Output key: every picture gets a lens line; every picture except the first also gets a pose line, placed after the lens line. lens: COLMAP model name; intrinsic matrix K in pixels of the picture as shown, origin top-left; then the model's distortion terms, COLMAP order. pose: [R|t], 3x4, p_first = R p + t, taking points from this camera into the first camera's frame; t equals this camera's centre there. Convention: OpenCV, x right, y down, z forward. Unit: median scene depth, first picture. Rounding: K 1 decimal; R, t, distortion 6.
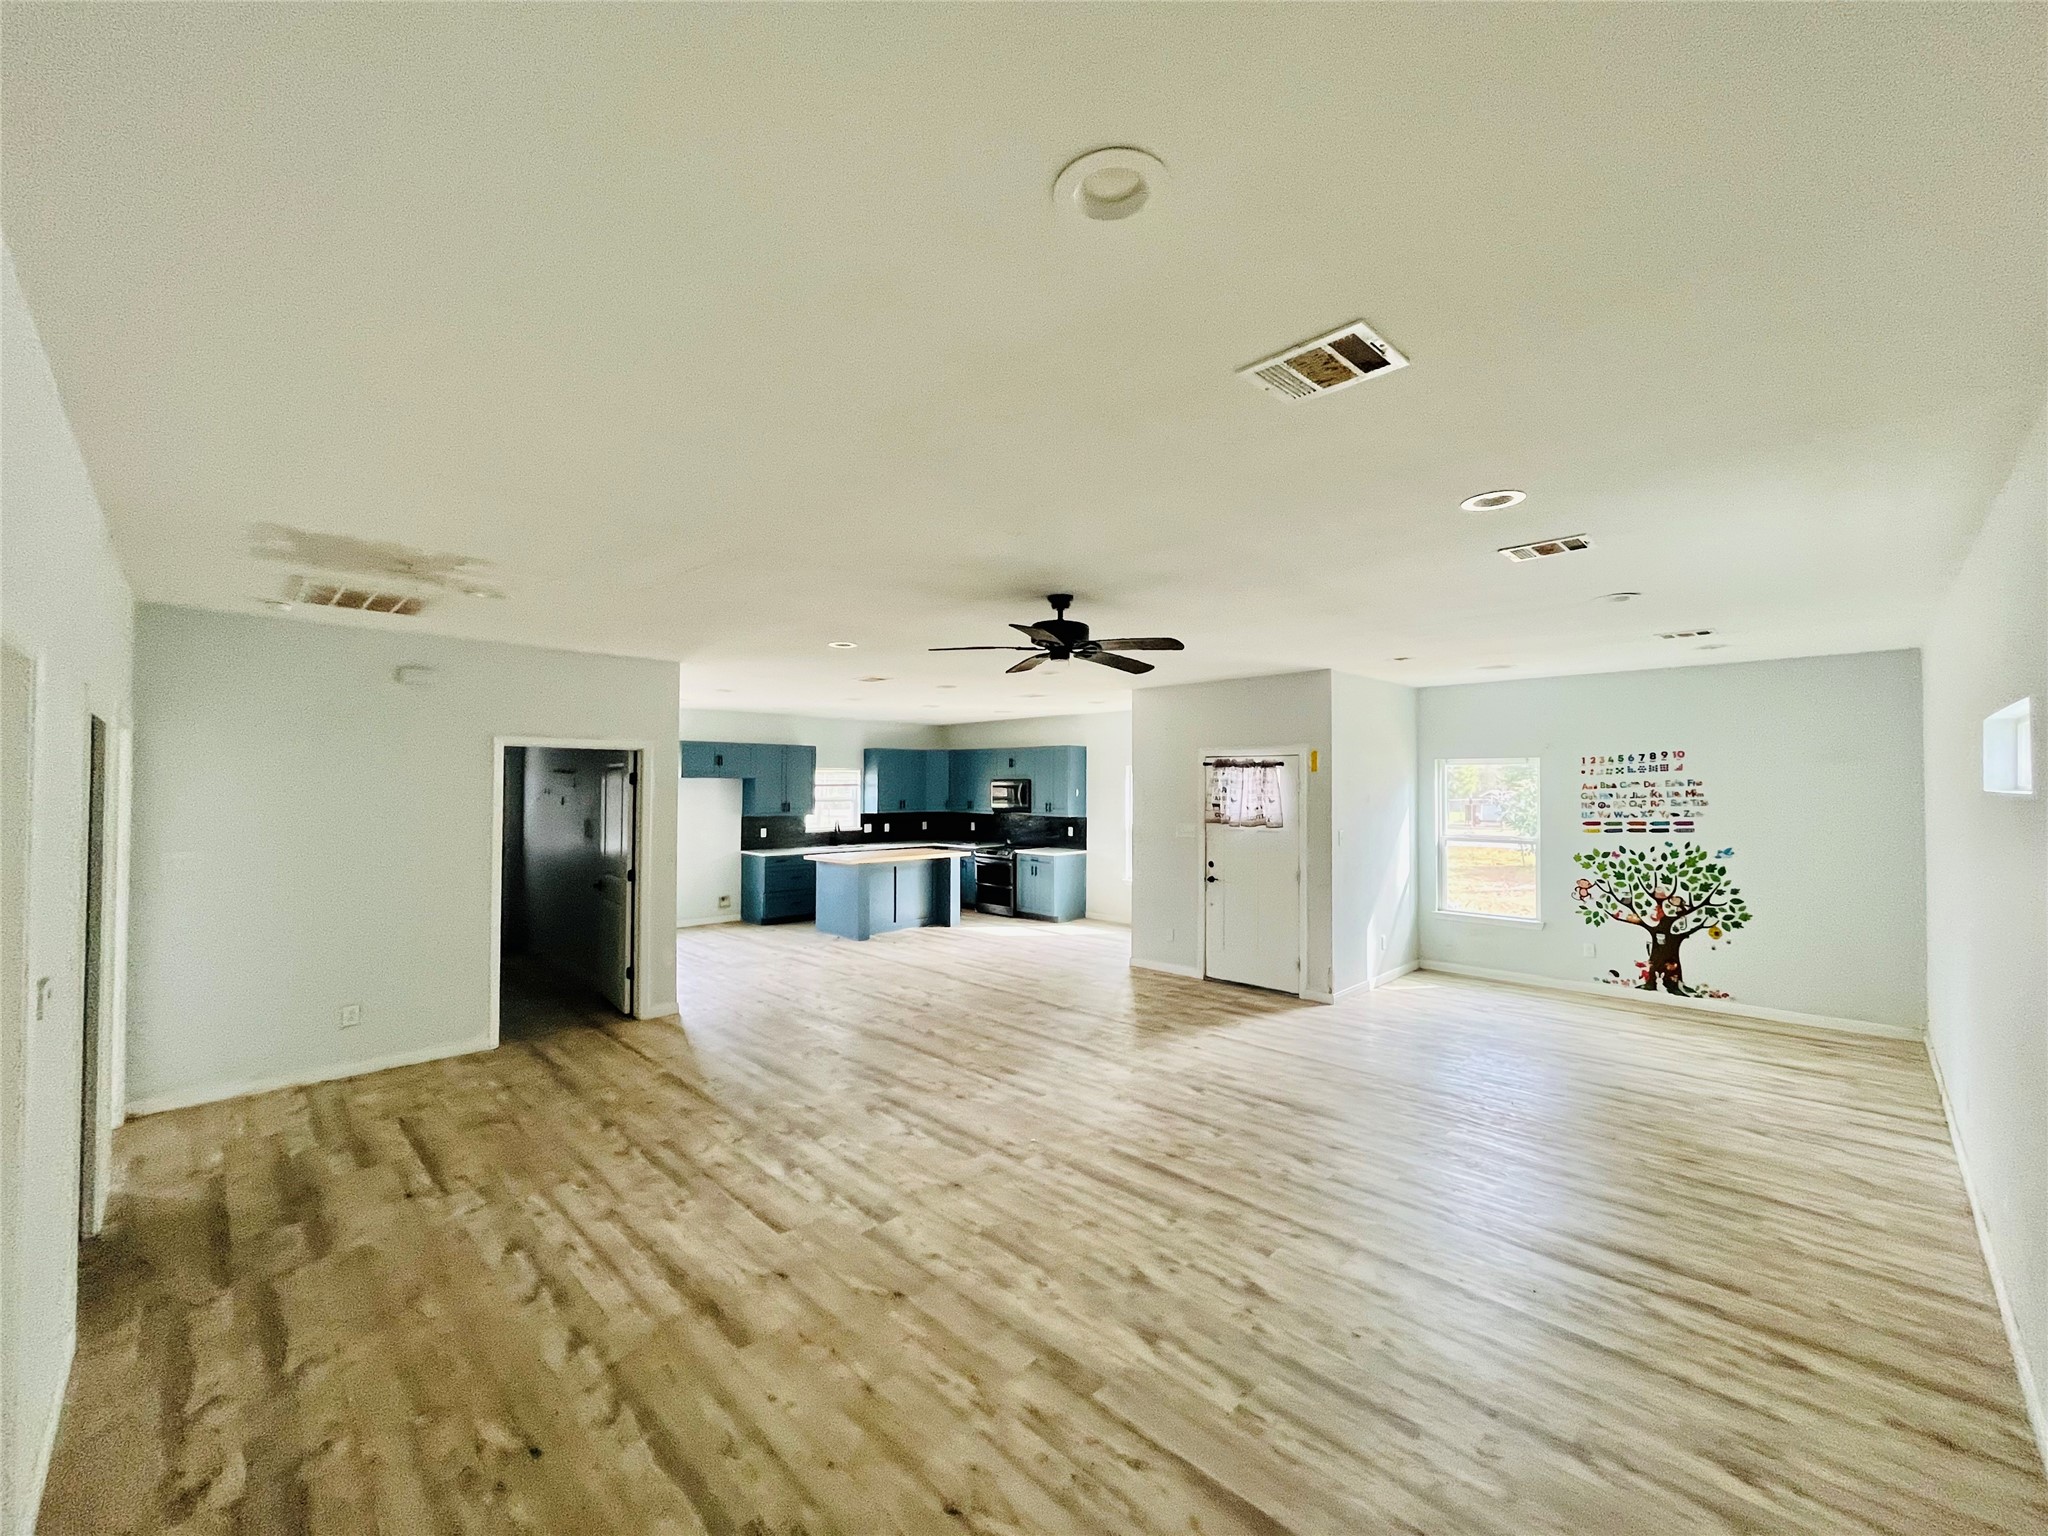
lens RADIAL K [[828.8, 0, 1023.2], [0, 828.8, 767.3], [0, 0, 1]] dist [-0.003095, -0.000408]
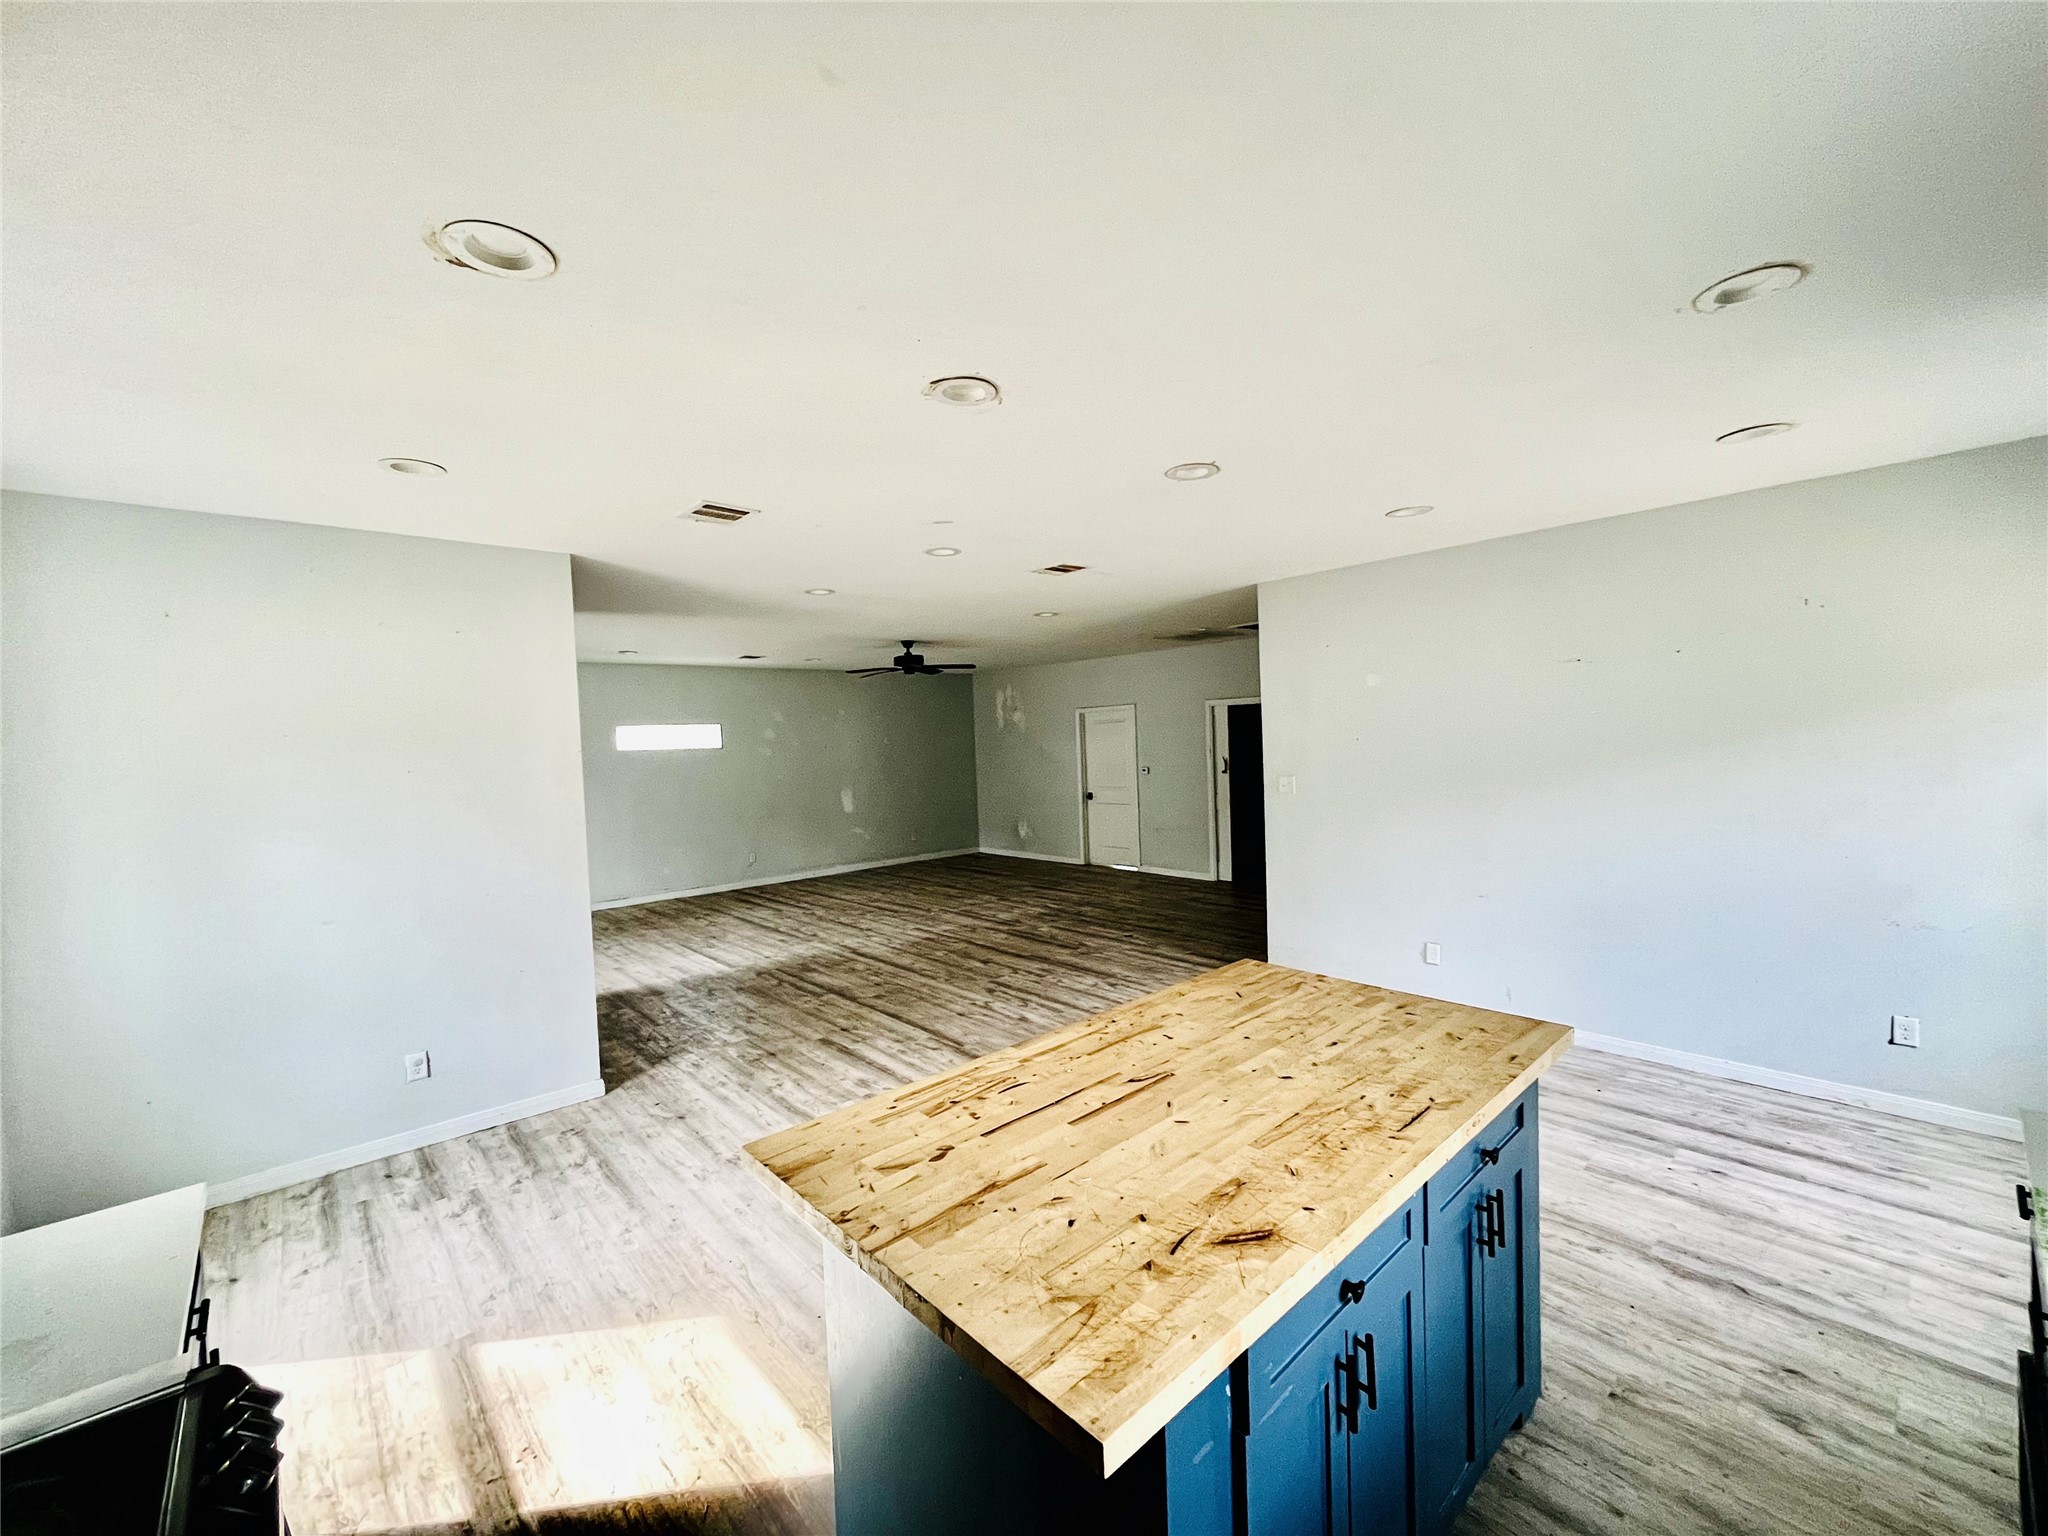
lens RADIAL K [[828.8, 0, 1023.2], [0, 828.8, 767.3], [0, 0, 1]] dist [-0.003095, -0.000408]
pose [[-0.997914, 0.032861, 0.055561, -0.127752], [0.033682, 0.999336, 0.013895, 0.028958], [-0.055068, 0.015738, -0.998359, 1.152664]]
